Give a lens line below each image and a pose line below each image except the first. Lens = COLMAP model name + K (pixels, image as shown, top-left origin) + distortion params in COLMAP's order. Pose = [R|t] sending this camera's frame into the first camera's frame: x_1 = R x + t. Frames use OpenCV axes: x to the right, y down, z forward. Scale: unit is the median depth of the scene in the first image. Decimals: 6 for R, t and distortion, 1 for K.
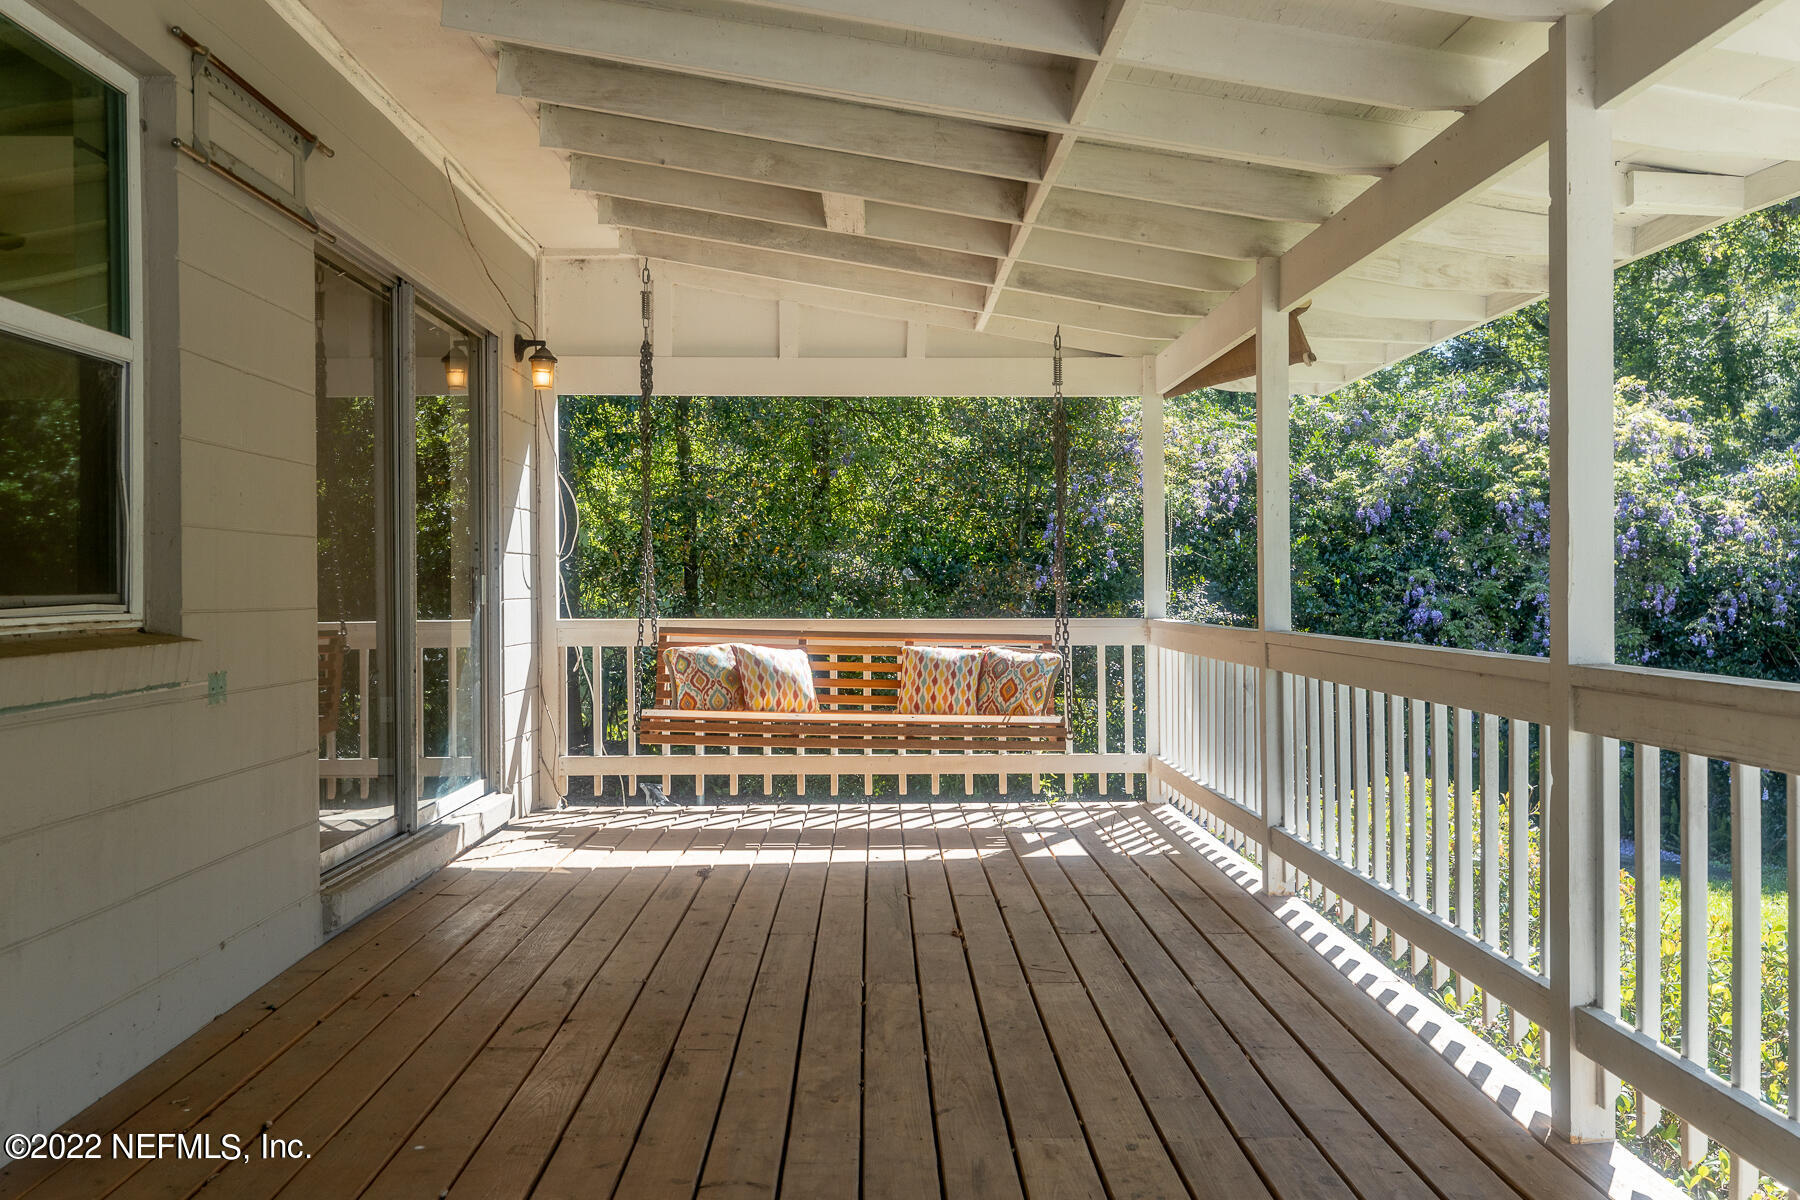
lens RADIAL K [[1658.6, 0, 884.2], [0, 1658.6, 601.6], [0, 0, 1]] dist [-0.005661, 0.000000]
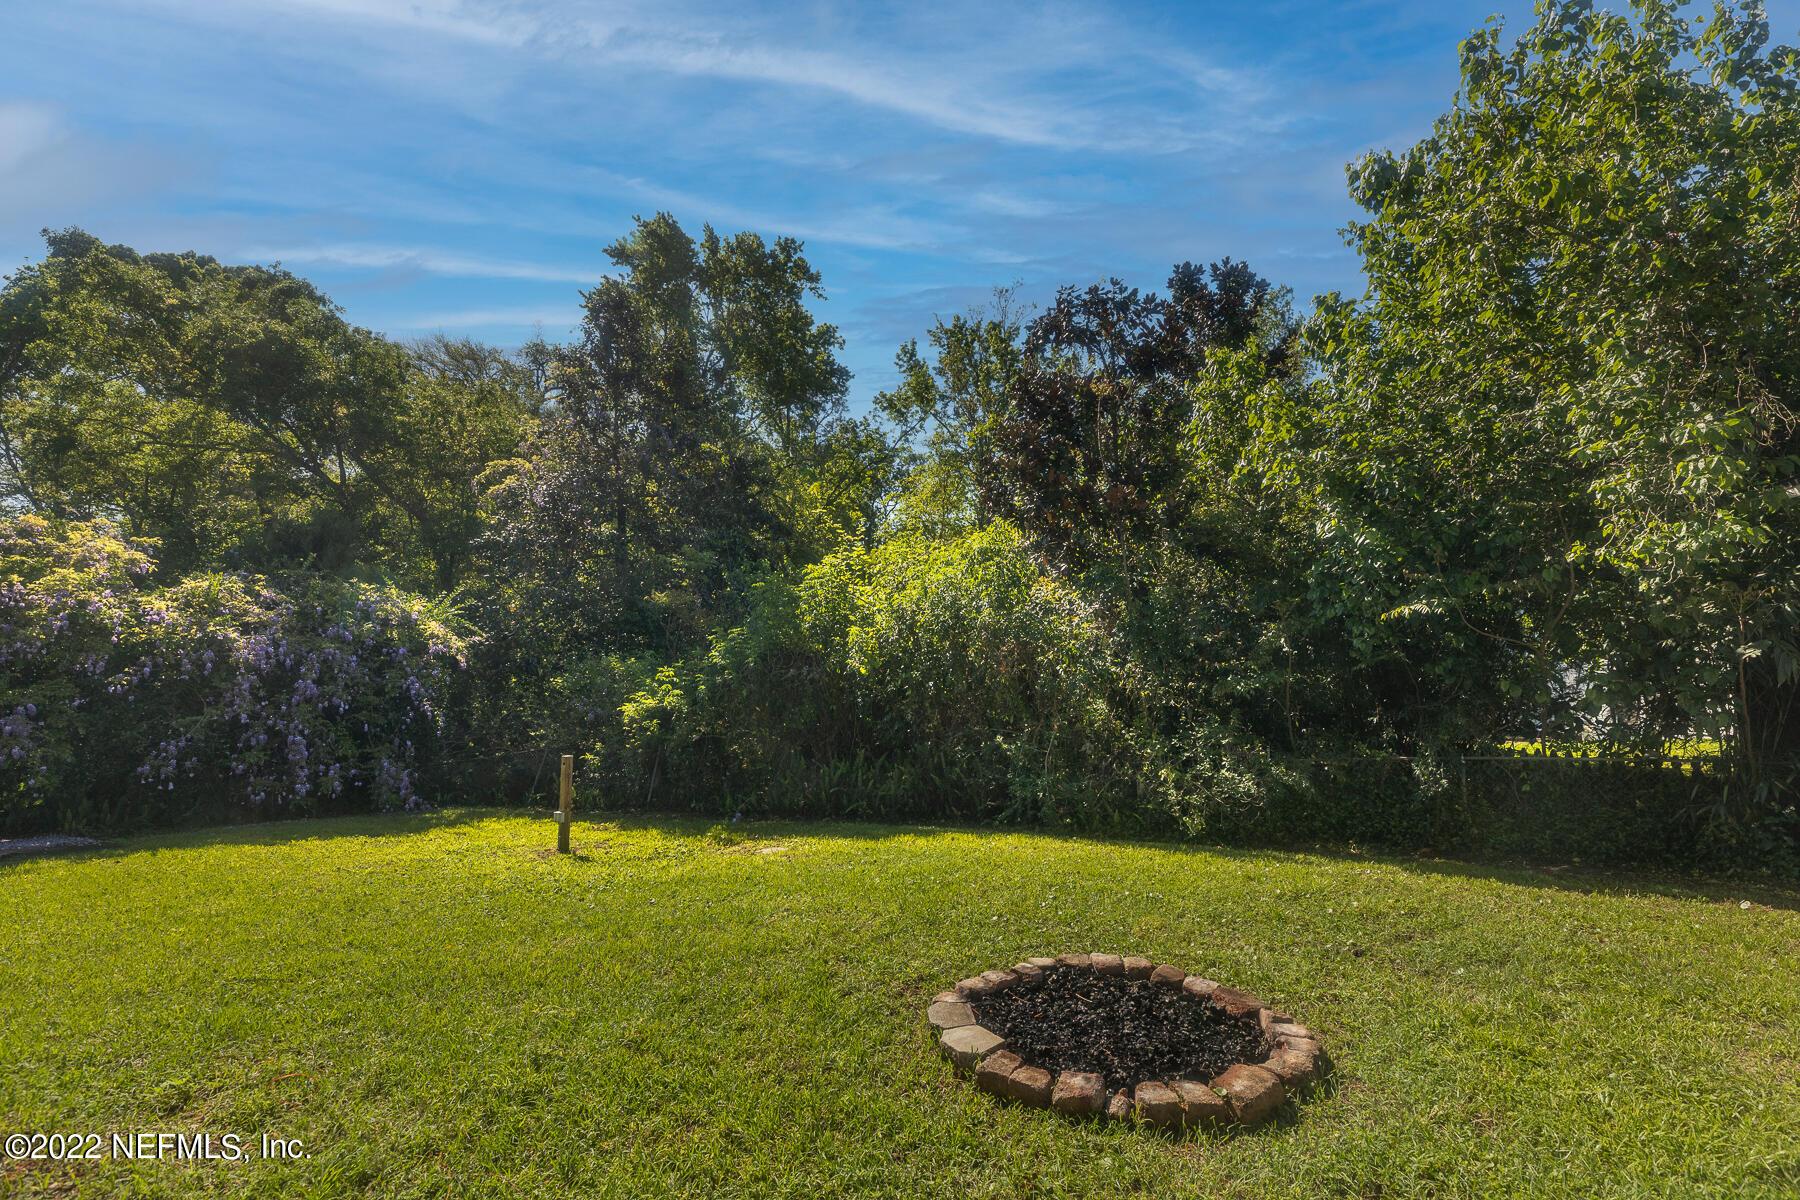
lens RADIAL K [[794.5, 0, 902.3], [0, 794.5, 593.4], [0, 0, 1]] dist [0.003765, -0.000677]
pose [[0.454766, 0.076133, 0.887351, 0.365086], [0.028663, 0.994572, -0.100021, 0.063638], [-0.890150, 0.070920, 0.450115, 0.078132]]
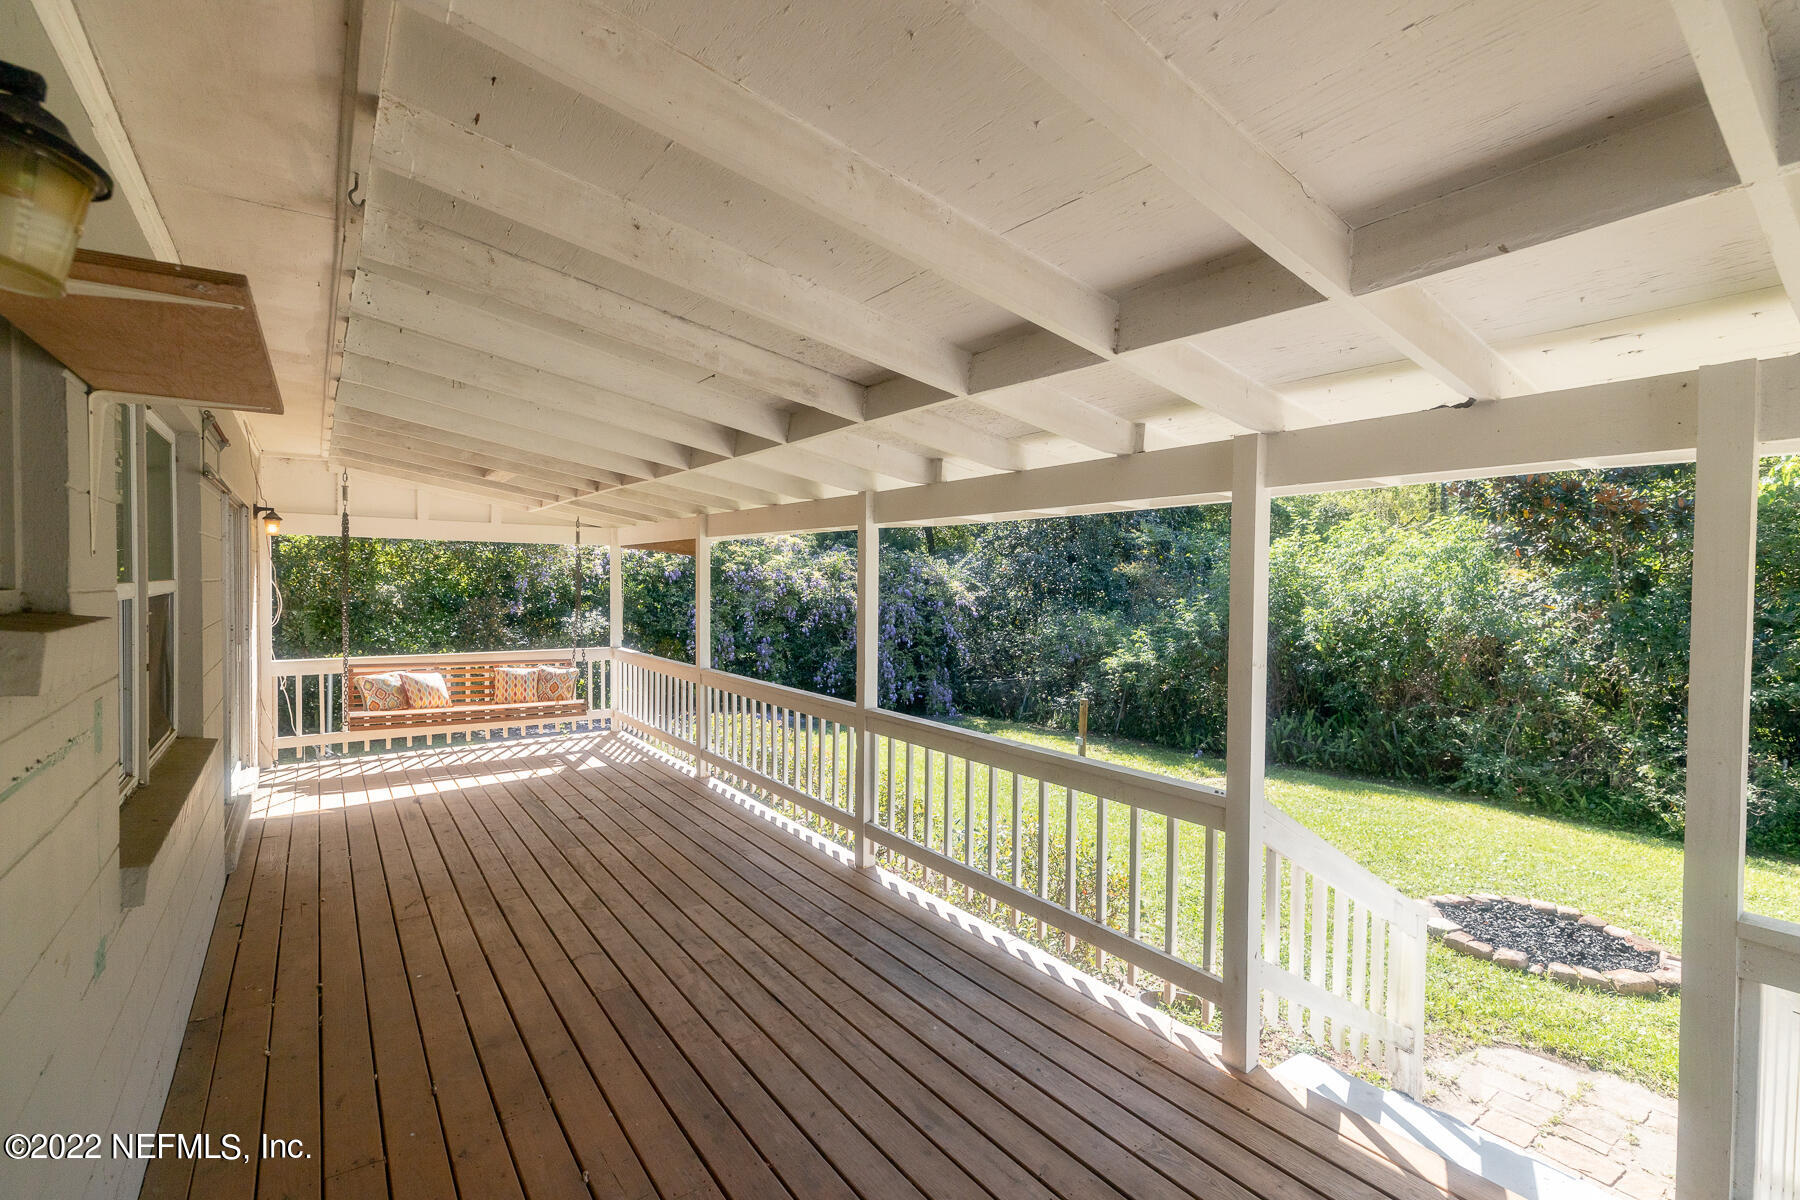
lens RADIAL K [[794.5, 0, 902.1], [0, 794.5, 592.5], [0, 0, 1]] dist [0.003765, -0.000677]
pose [[0.815269, 0.003696, 0.579071, -0.159276], [-0.005980, 0.999980, 0.002036, -0.077206], [-0.579052, -0.005122, 0.815275, -0.092438]]
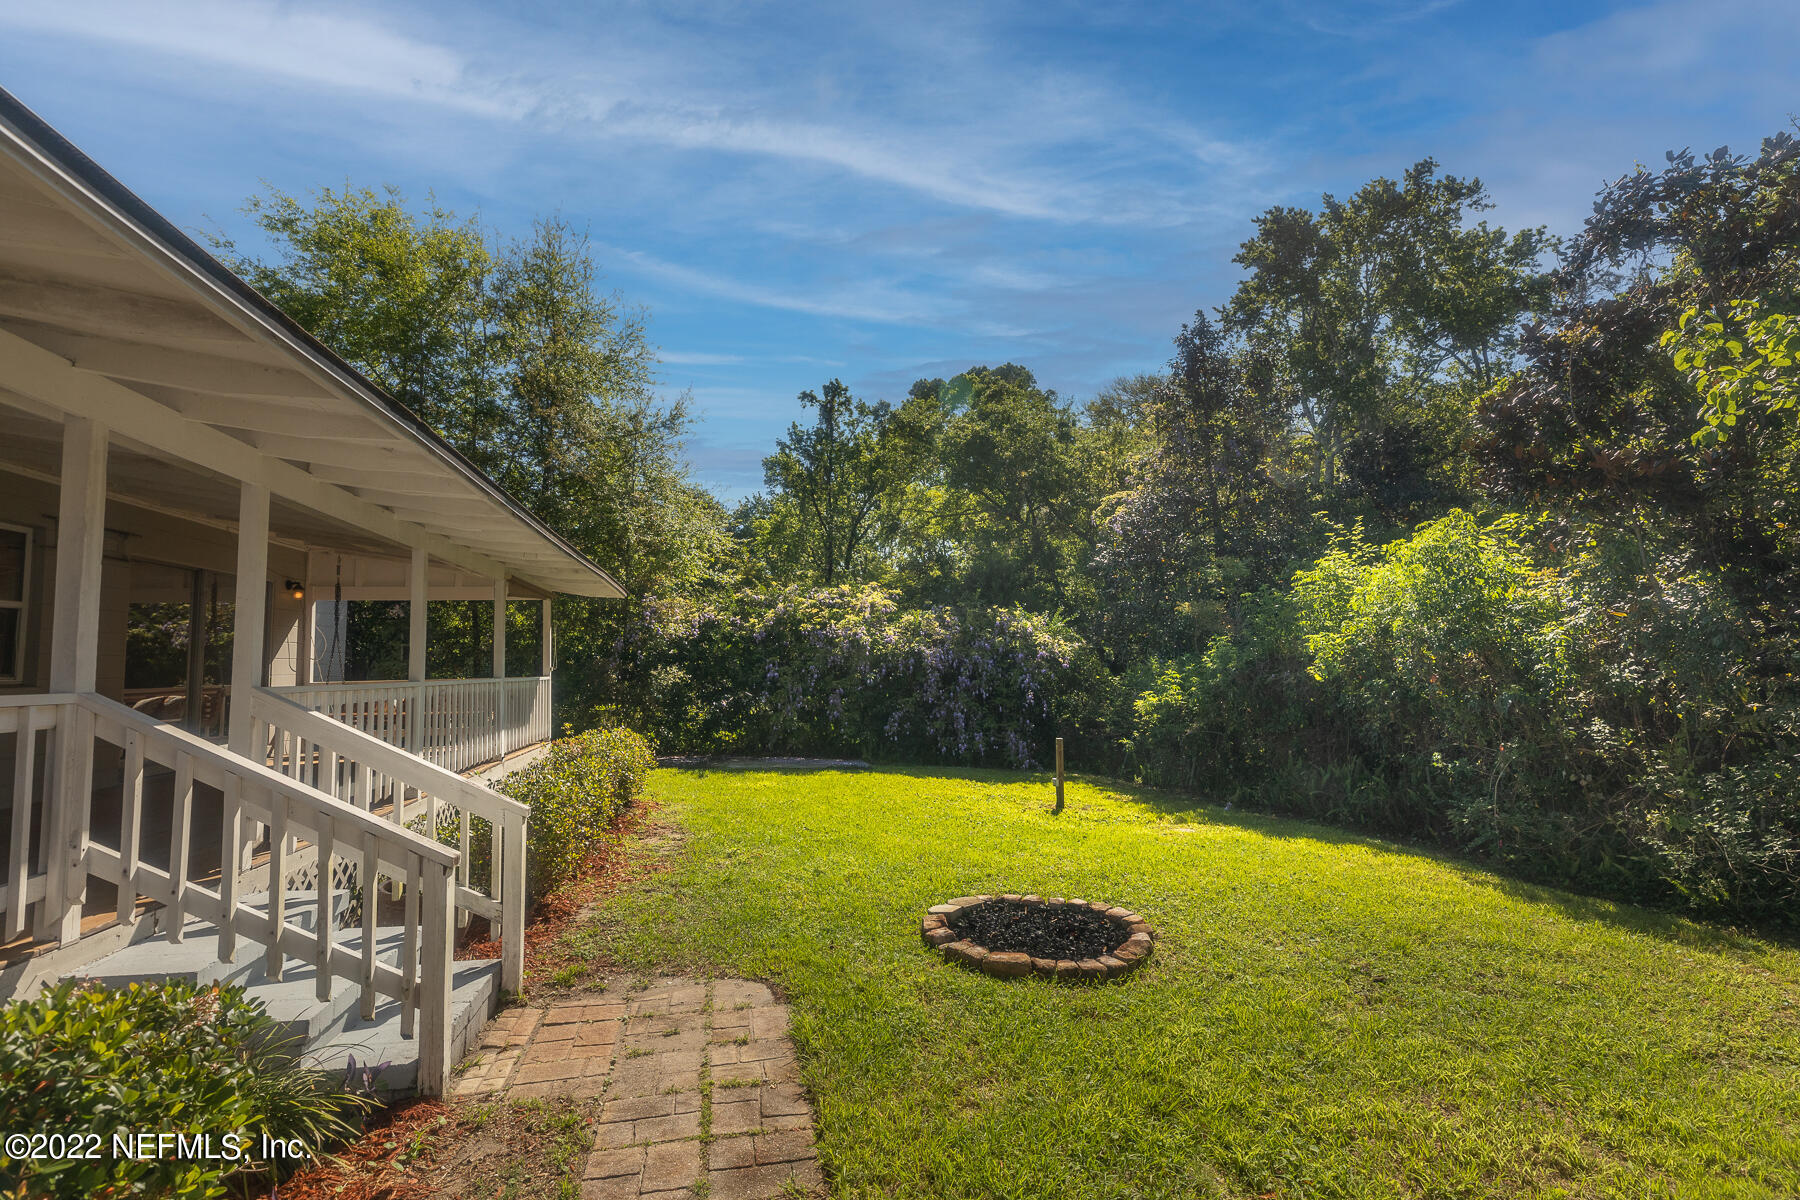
lens RADIAL K [[794.5, 0, 902.7], [0, 794.5, 600.1], [0, 0, 1]] dist [0.003765, -0.000677]
pose [[0.979280, -0.001610, 0.202503, 0.612767], [0.021486, 0.995150, -0.095990, 0.035568], [-0.201367, 0.098352, 0.974566, -0.578282]]
